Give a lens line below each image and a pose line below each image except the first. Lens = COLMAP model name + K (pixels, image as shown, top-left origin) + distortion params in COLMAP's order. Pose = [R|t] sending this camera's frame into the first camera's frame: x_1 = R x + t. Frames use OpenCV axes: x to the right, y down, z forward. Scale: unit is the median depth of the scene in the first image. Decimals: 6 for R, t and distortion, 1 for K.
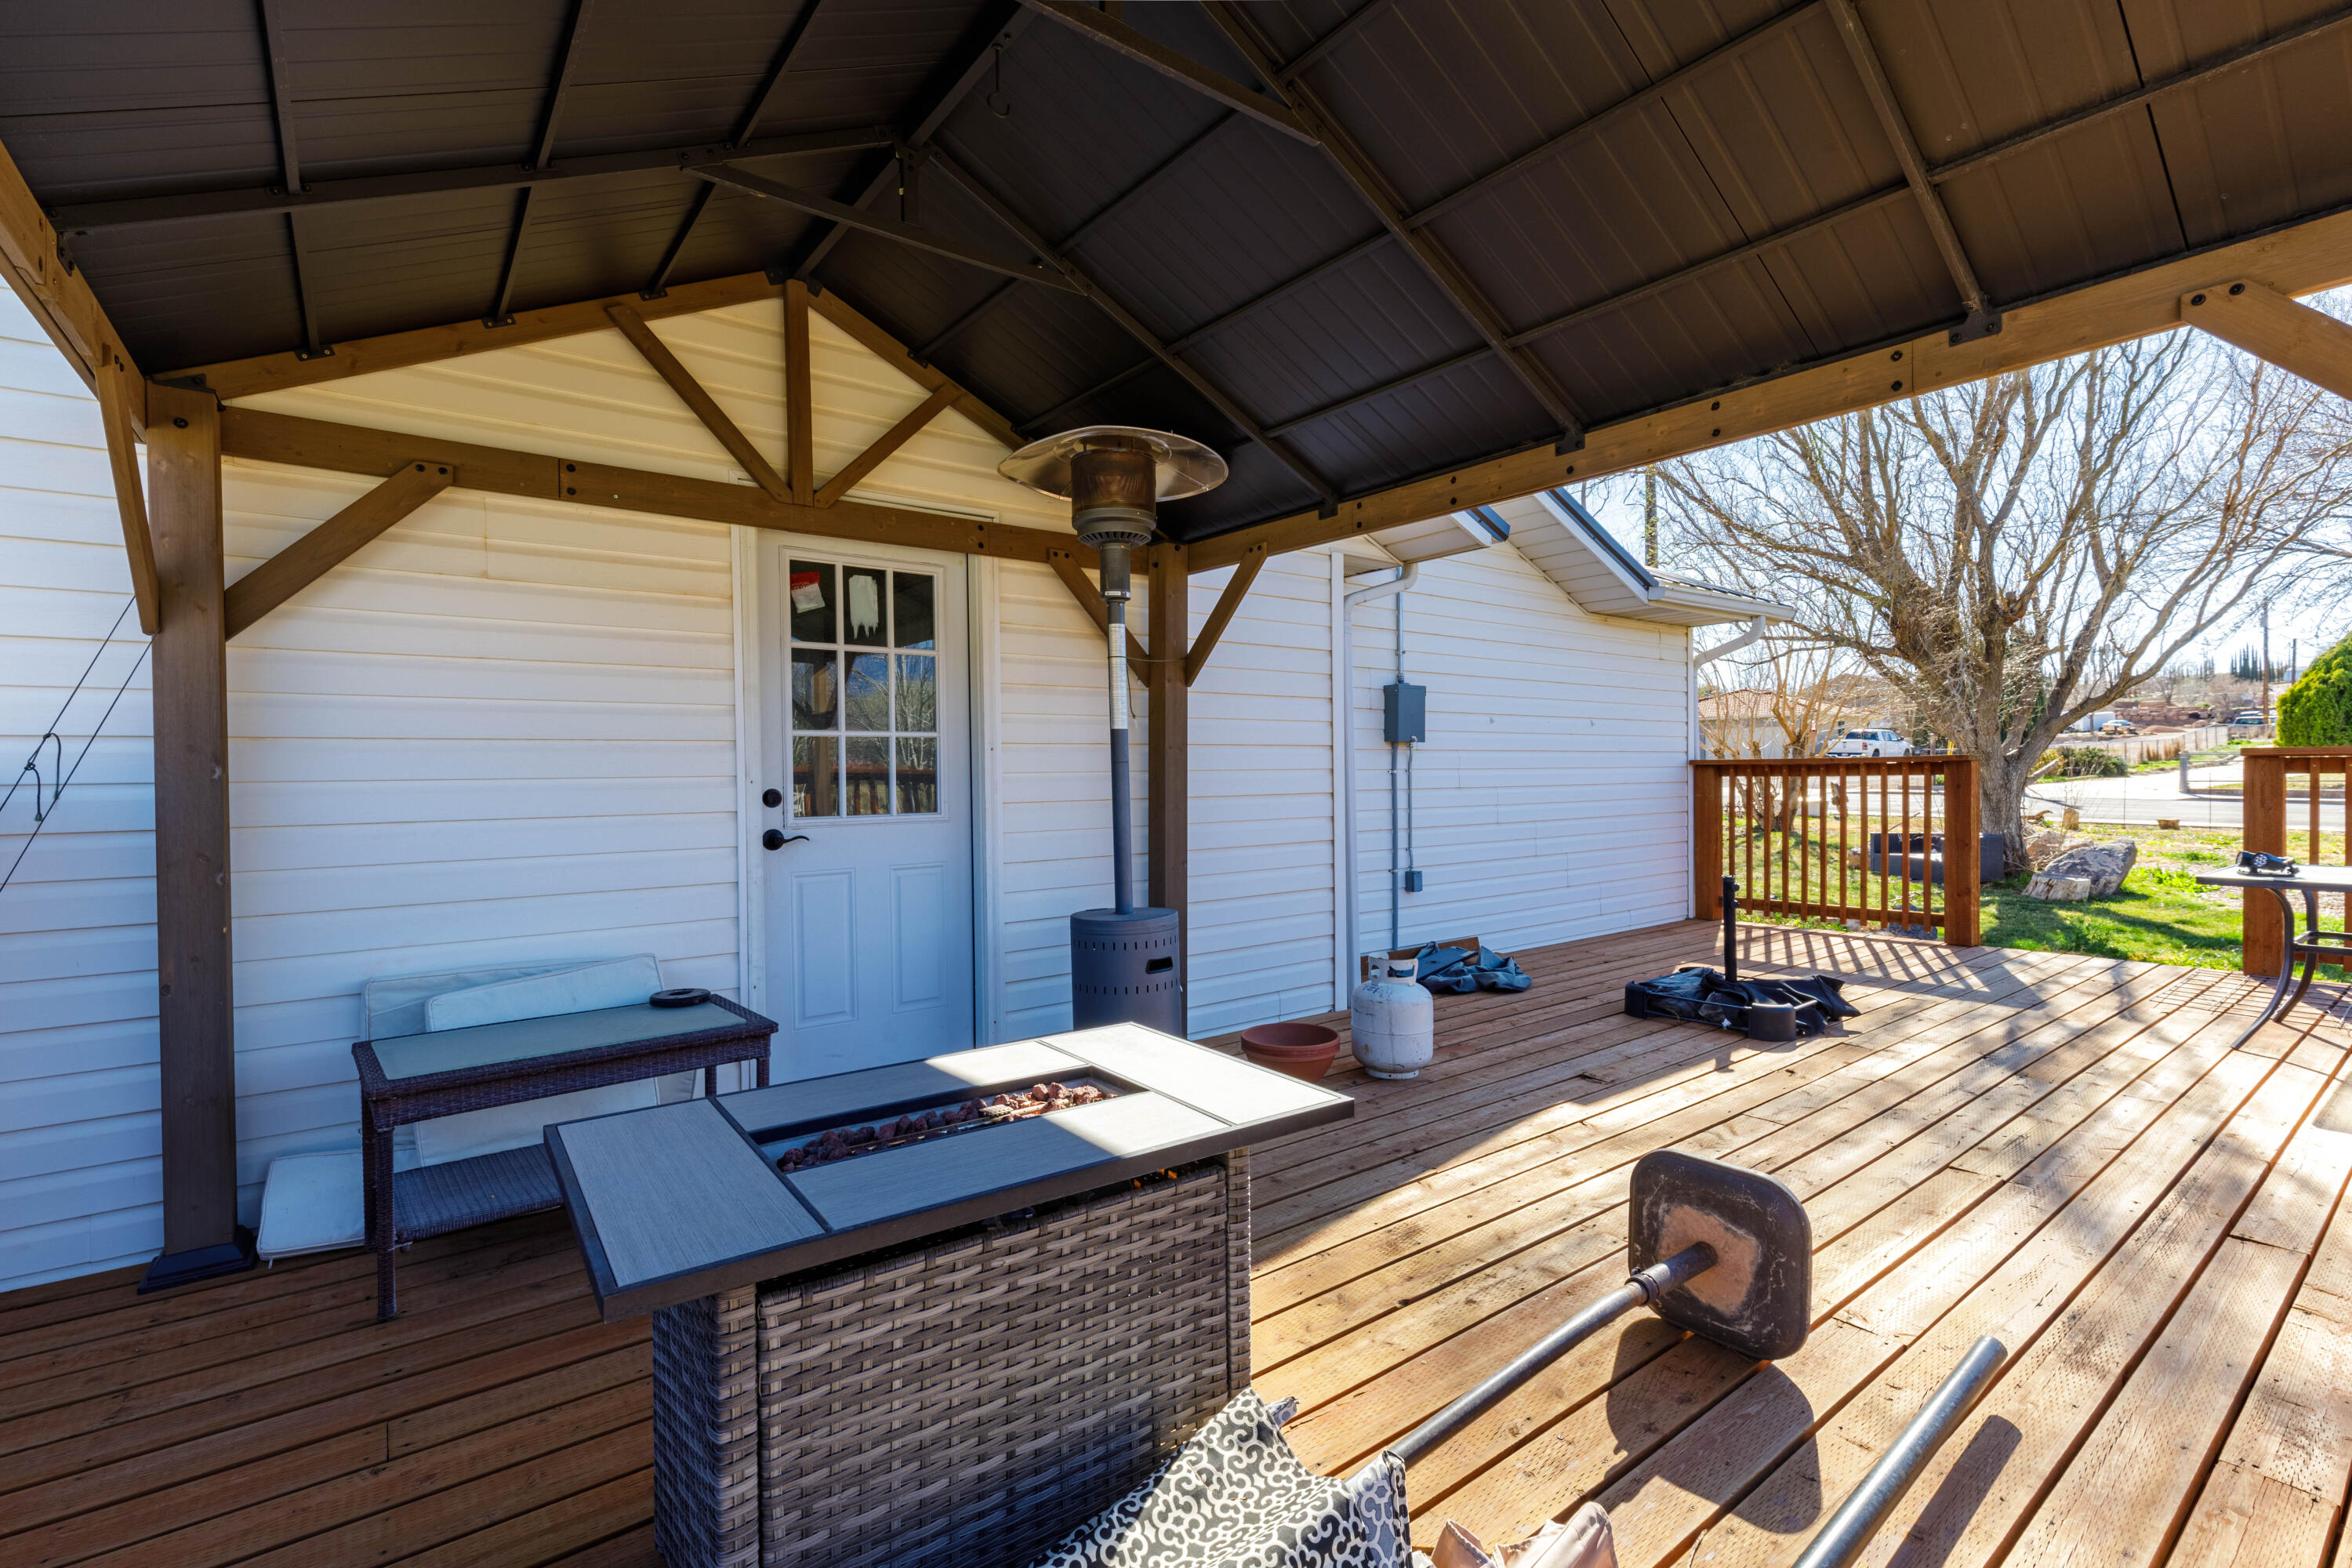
lens RADIAL K [[1051.5, 0, 1182.9], [0, 1051.5, 786.7], [0, 0, 1]] dist [0.002583, 0.000255]
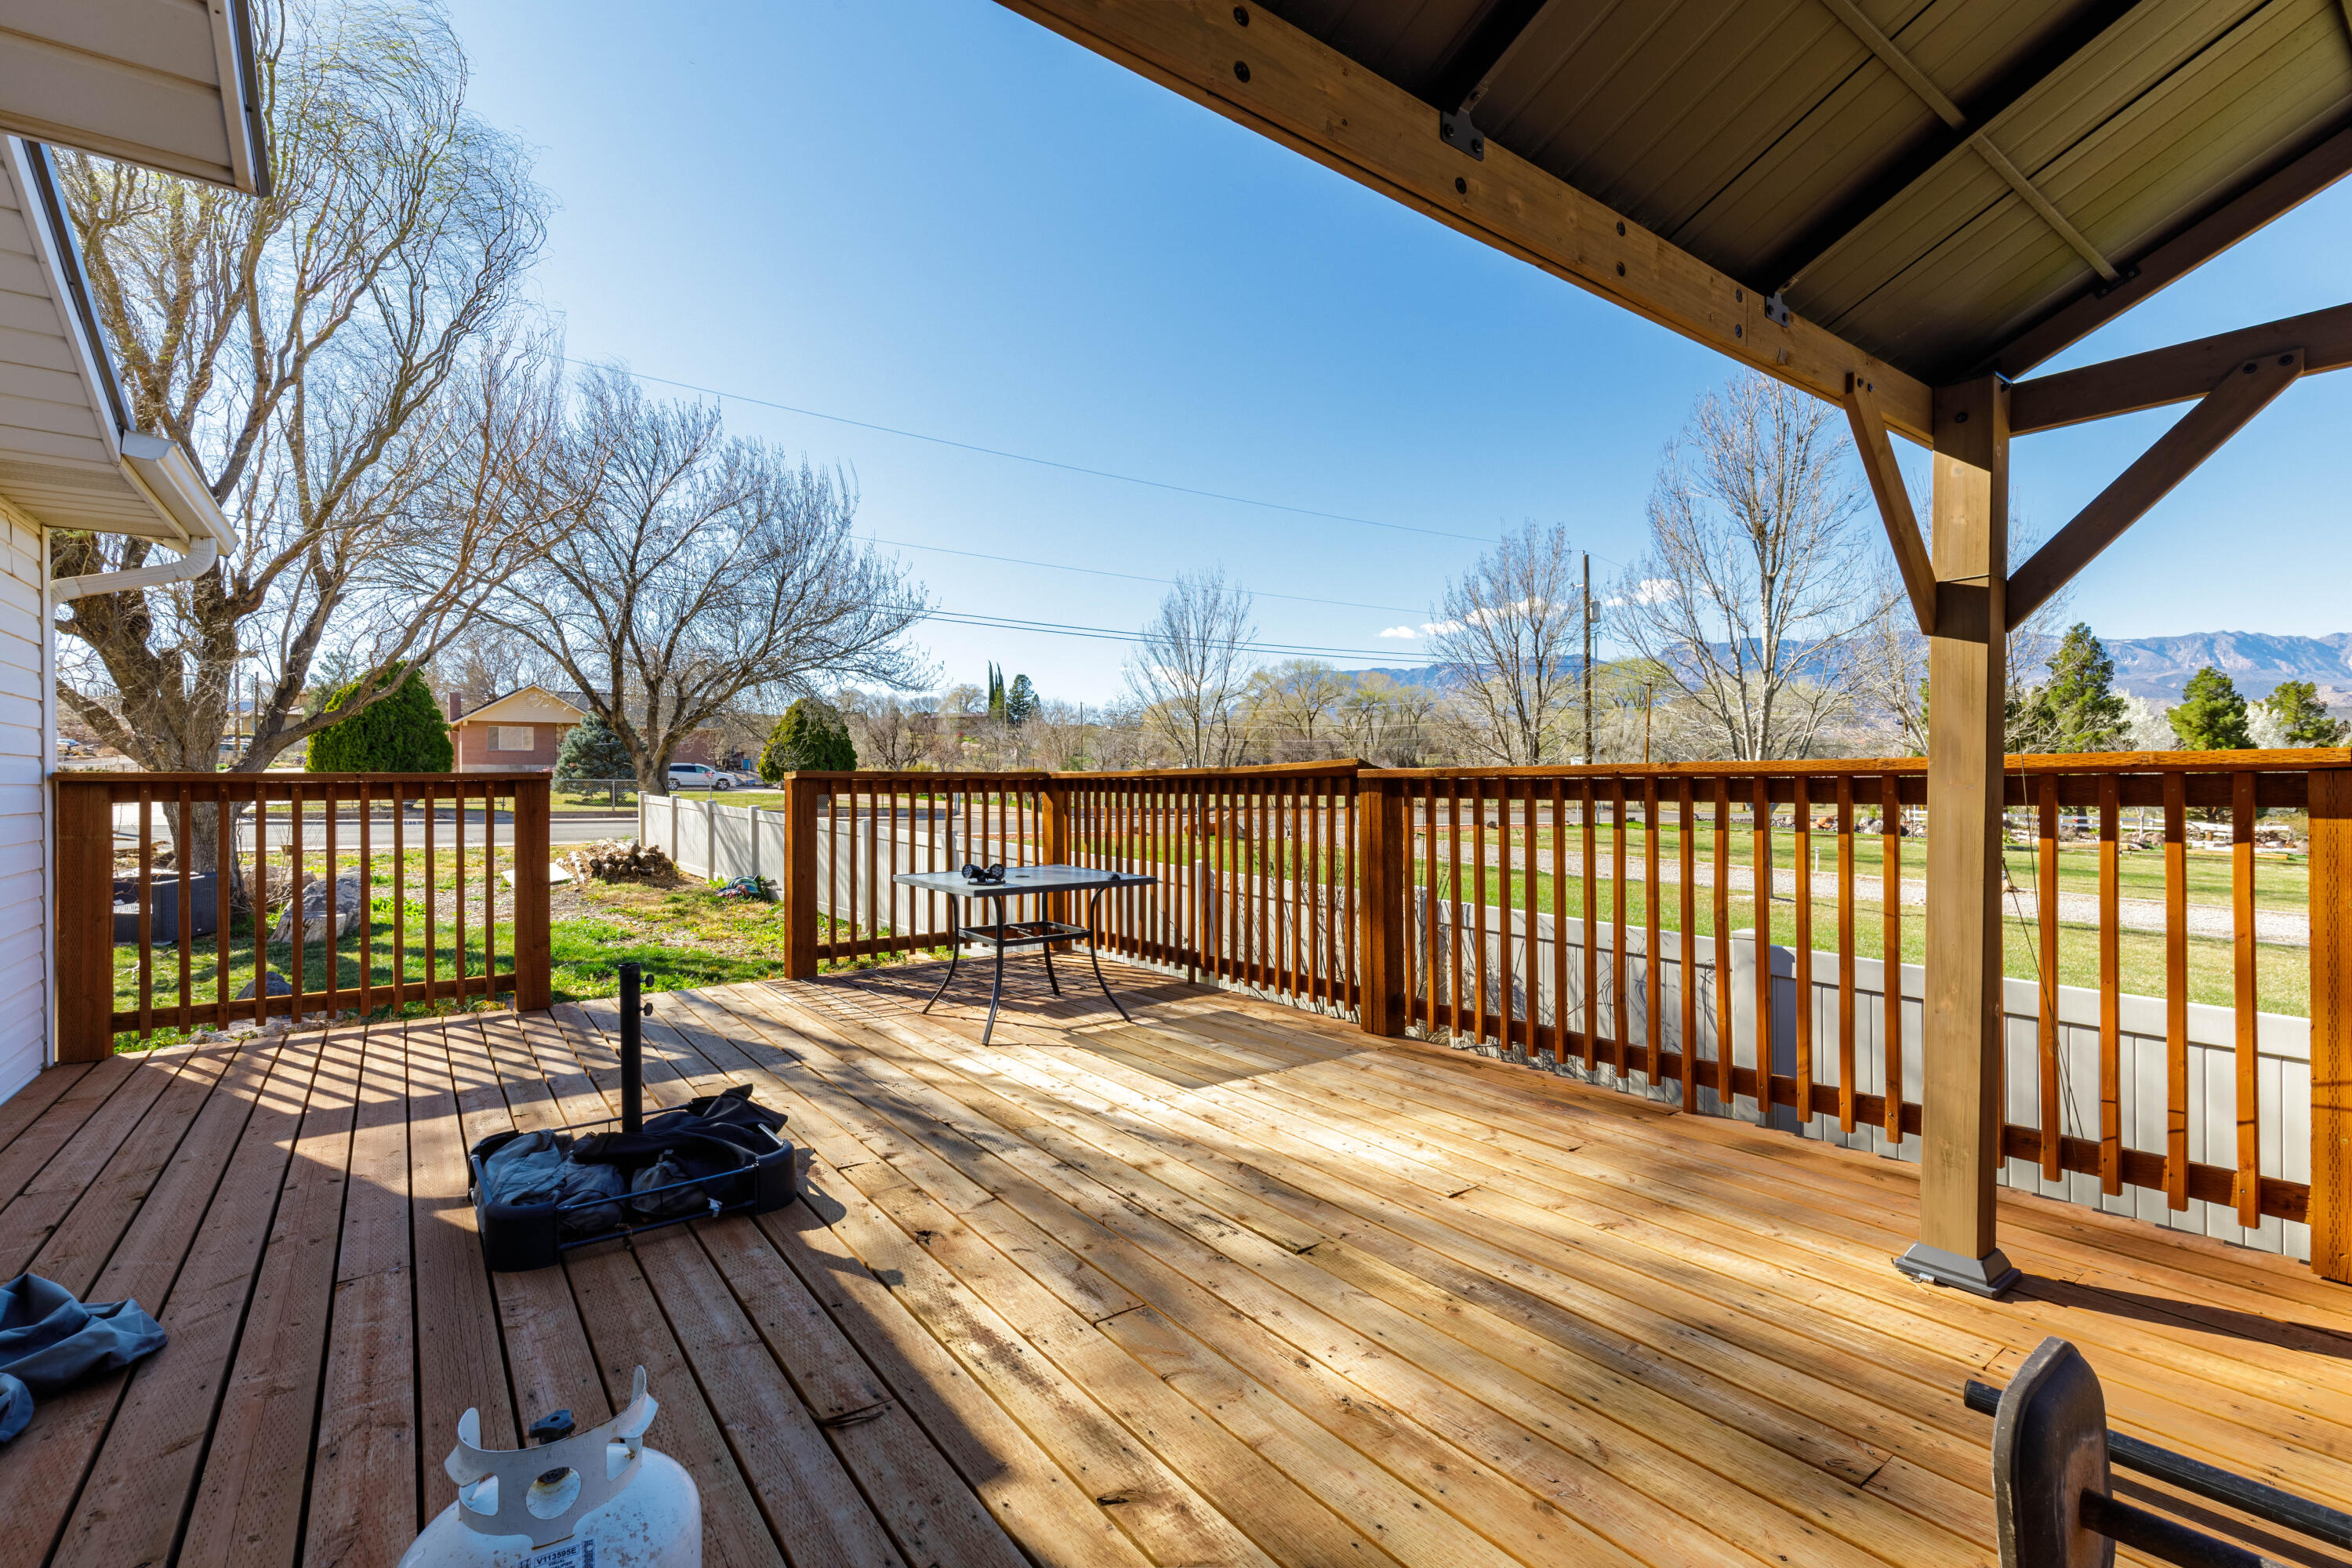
lens RADIAL K [[1051.5, 0, 1182.9], [0, 1051.5, 786.7], [0, 0, 1]] dist [0.002583, 0.000255]
pose [[0.016244, -0.005607, 0.999852, -0.030264], [0.031015, 0.999506, 0.005101, -0.004714], [-0.999387, 0.030928, 0.016410, 0.249344]]
